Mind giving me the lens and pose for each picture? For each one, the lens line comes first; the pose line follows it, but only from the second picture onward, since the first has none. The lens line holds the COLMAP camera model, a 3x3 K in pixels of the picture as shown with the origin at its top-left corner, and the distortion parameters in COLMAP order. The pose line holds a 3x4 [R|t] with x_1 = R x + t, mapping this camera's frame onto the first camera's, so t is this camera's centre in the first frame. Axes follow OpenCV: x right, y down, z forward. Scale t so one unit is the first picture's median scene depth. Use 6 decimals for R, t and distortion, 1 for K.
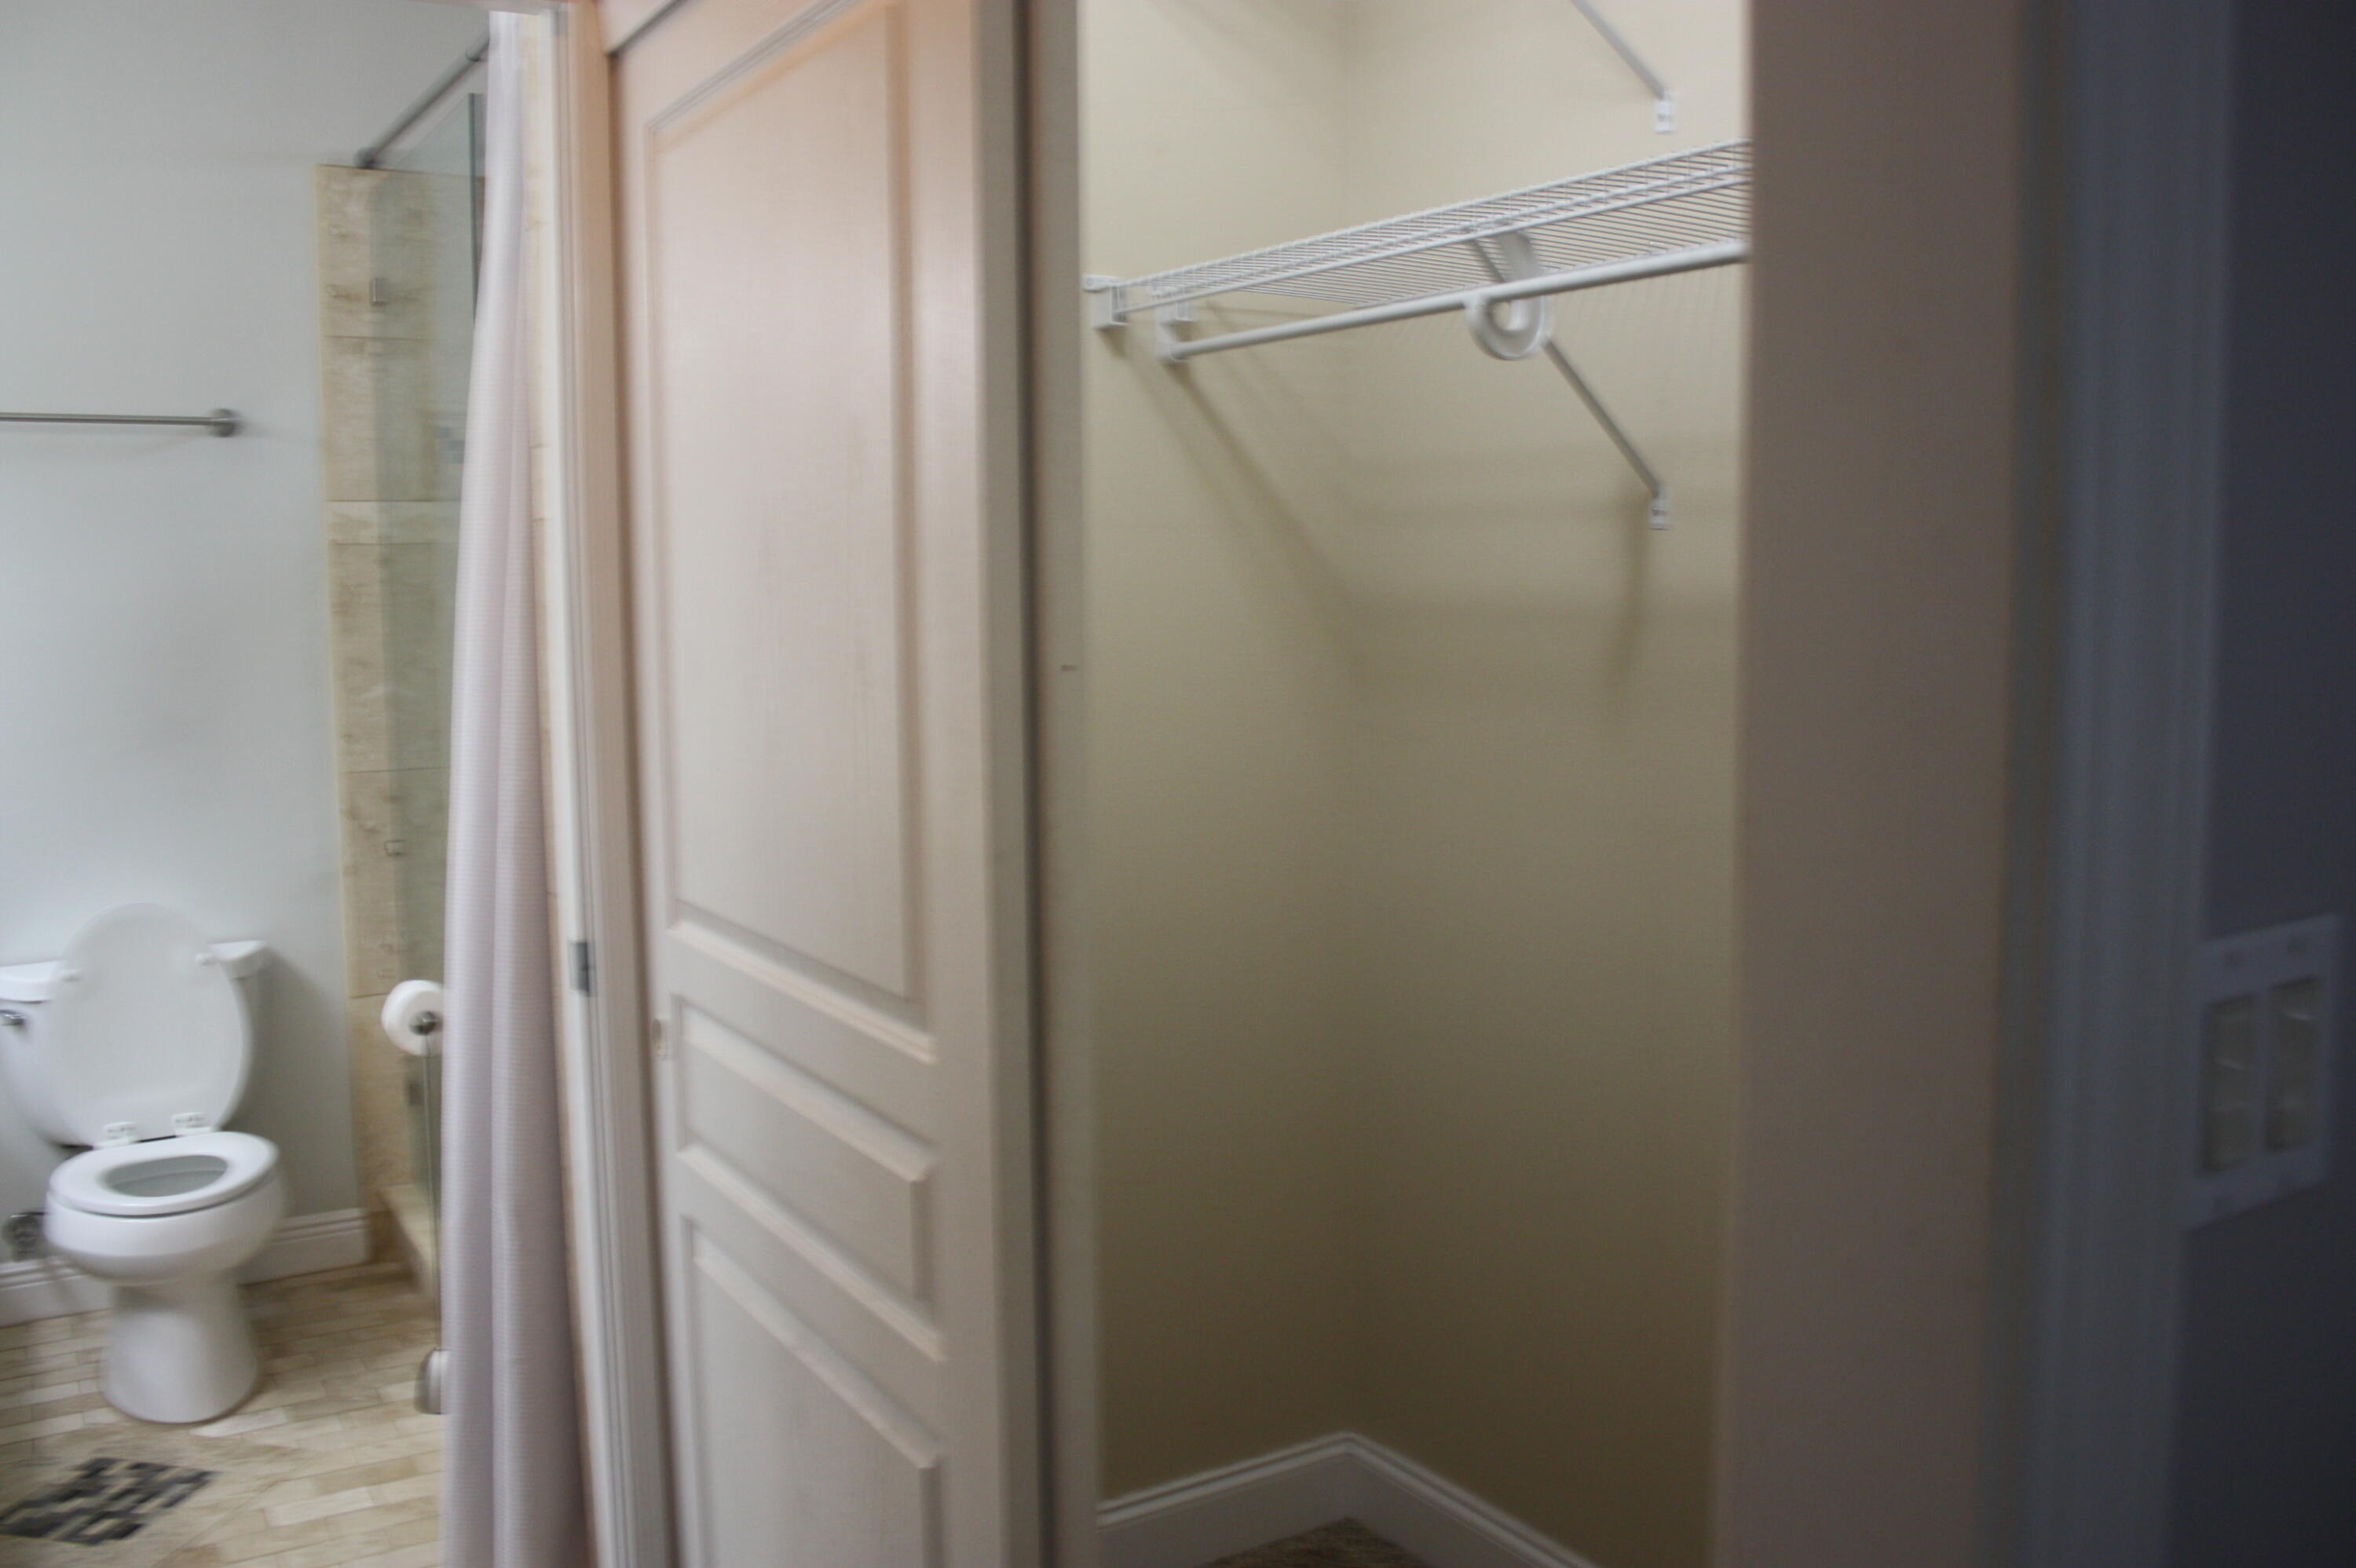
lens RADIAL K [[1937.9, 0, 1175.8], [0, 1937.9, 796.9], [0, 0, 1]] dist [-0.059186, 0.023941]
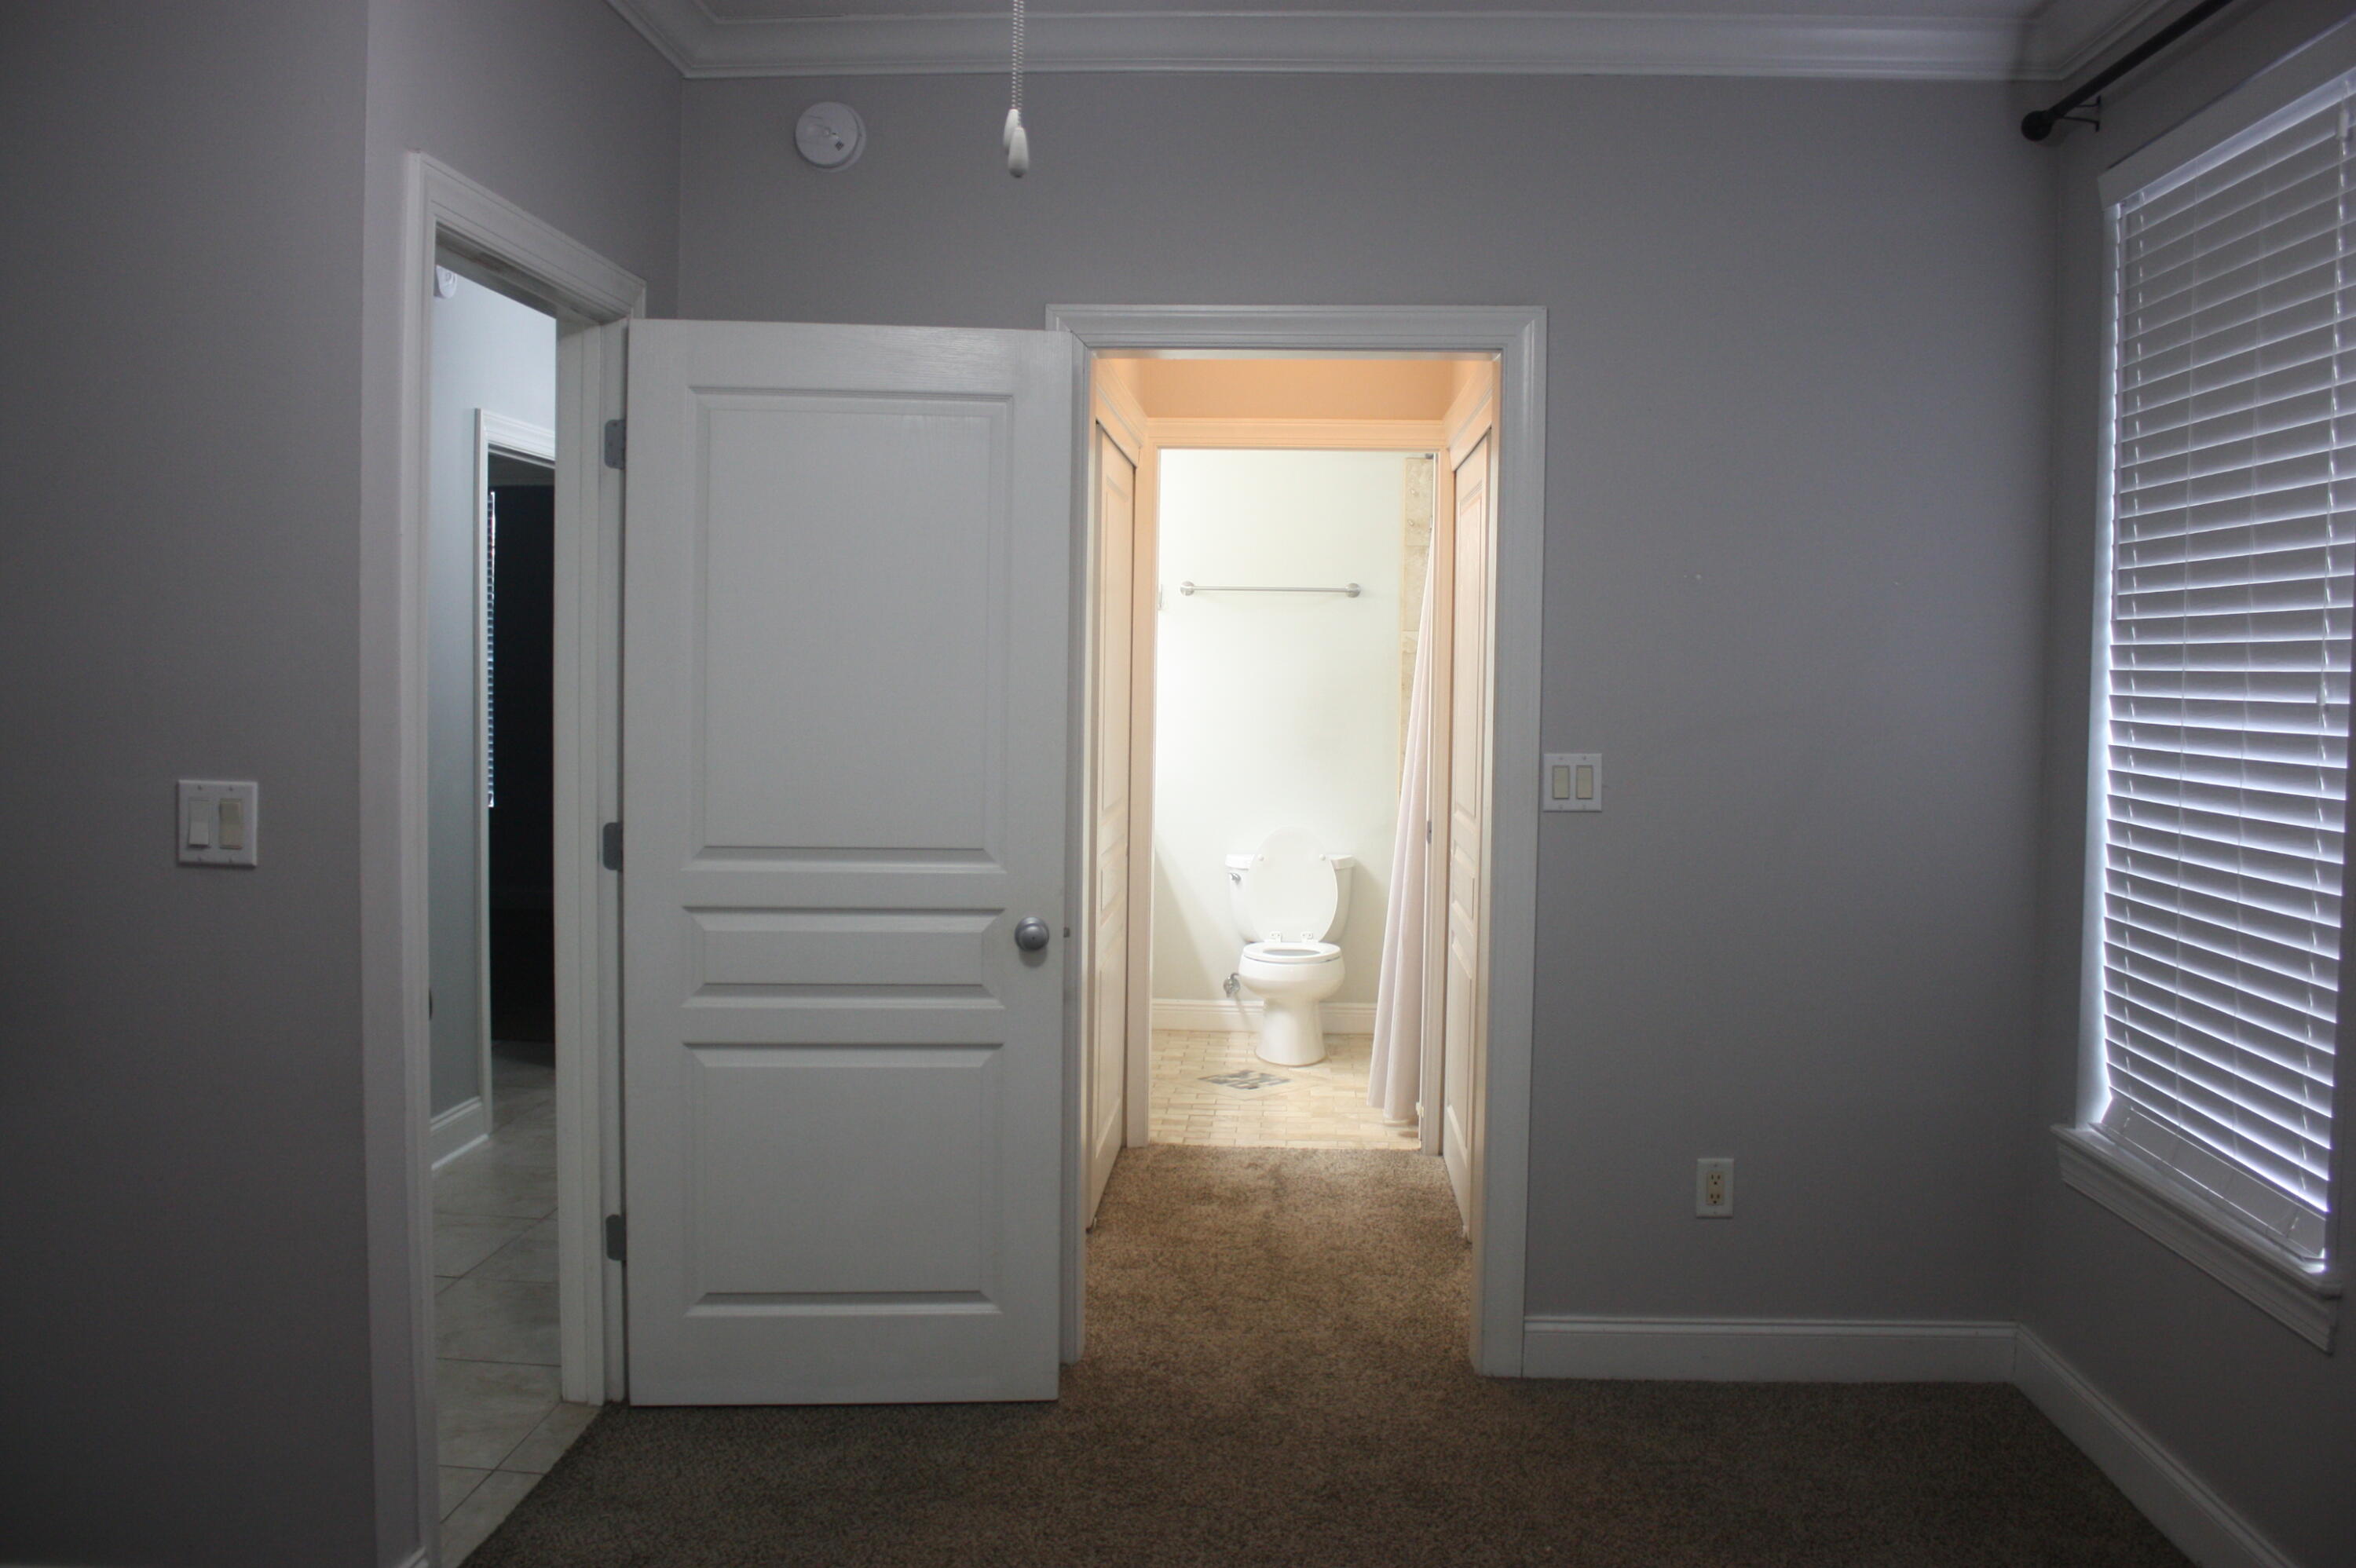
lens RADIAL K [[1937.9, 0, 1179.5], [0, 1937.9, 775.2], [0, 0, 1]] dist [-0.059186, 0.023941]
pose [[0.820155, 0.051714, -0.569799, 0.591817], [-0.085768, 0.995766, -0.033078, 0.089474], [0.565676, 0.076000, 0.821118, -0.857769]]
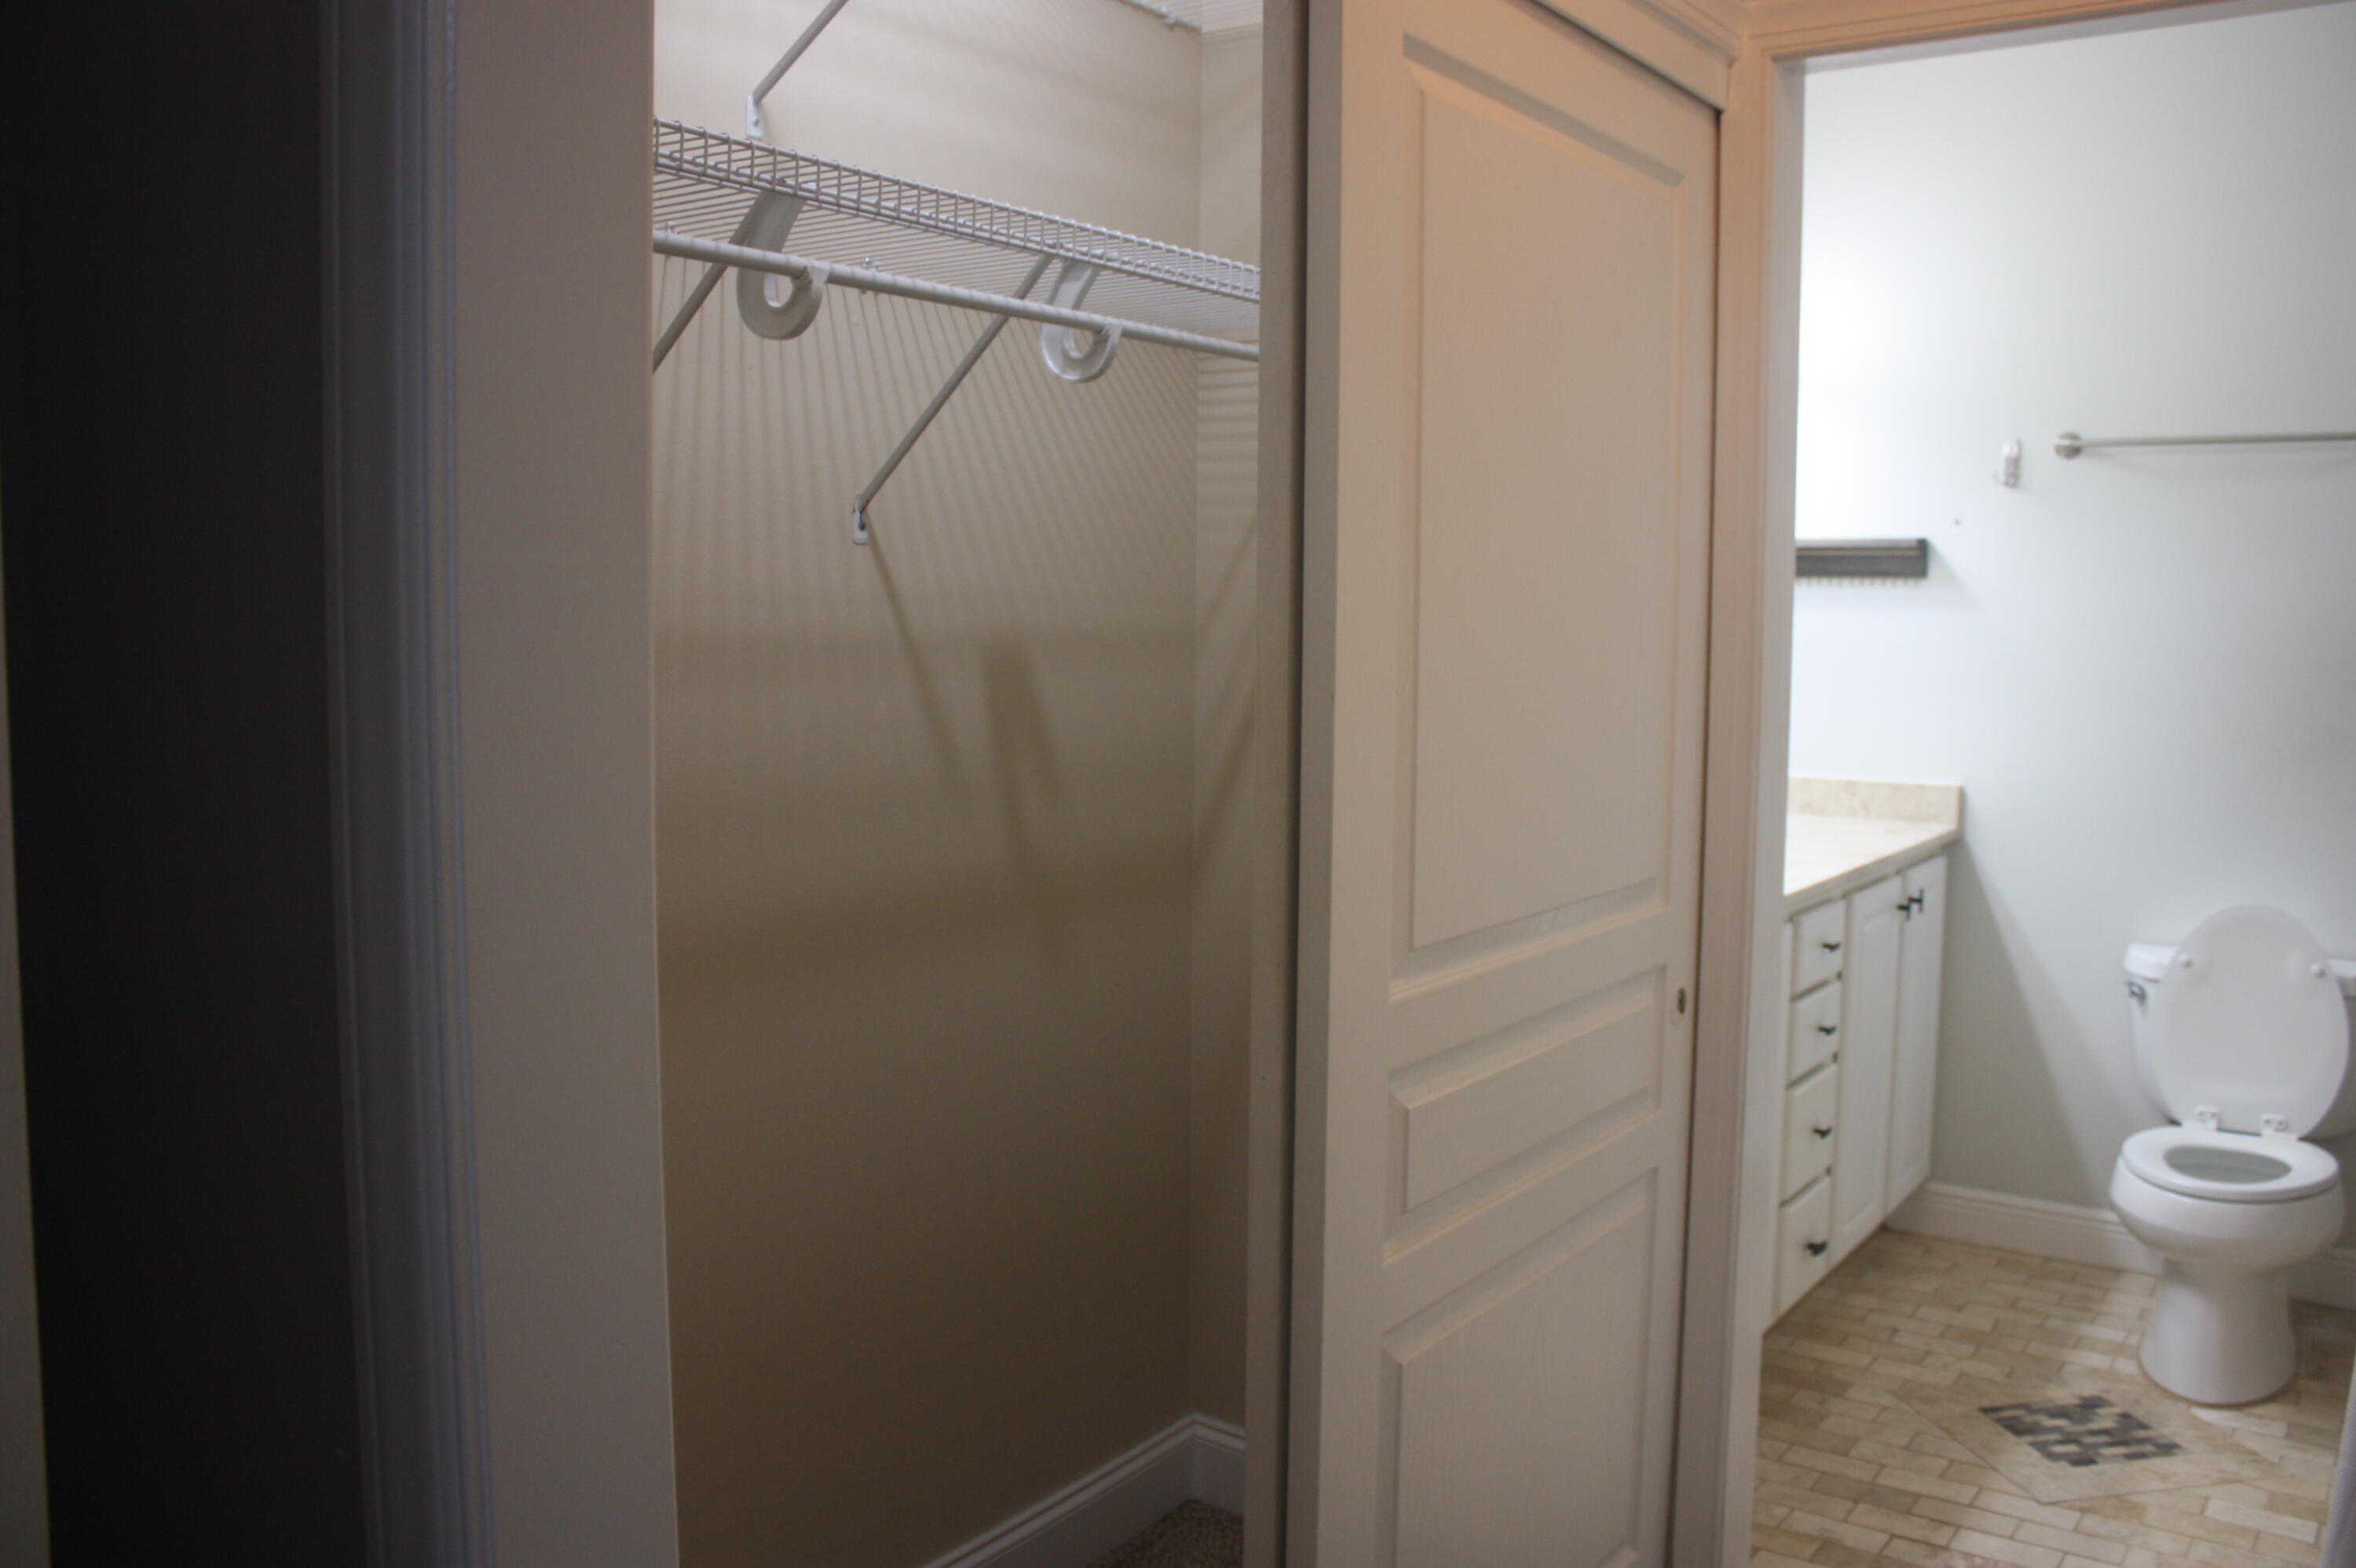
lens RADIAL K [[1937.9, 0, 1184.5], [0, 1937.9, 795.0], [0, 0, 1]] dist [-0.059186, 0.023941]
pose [[0.401905, 0.102488, -0.909928, 0.173467], [-0.111832, 0.991772, 0.062311, -0.002591], [0.908827, 0.076716, 0.410059, 0.046666]]
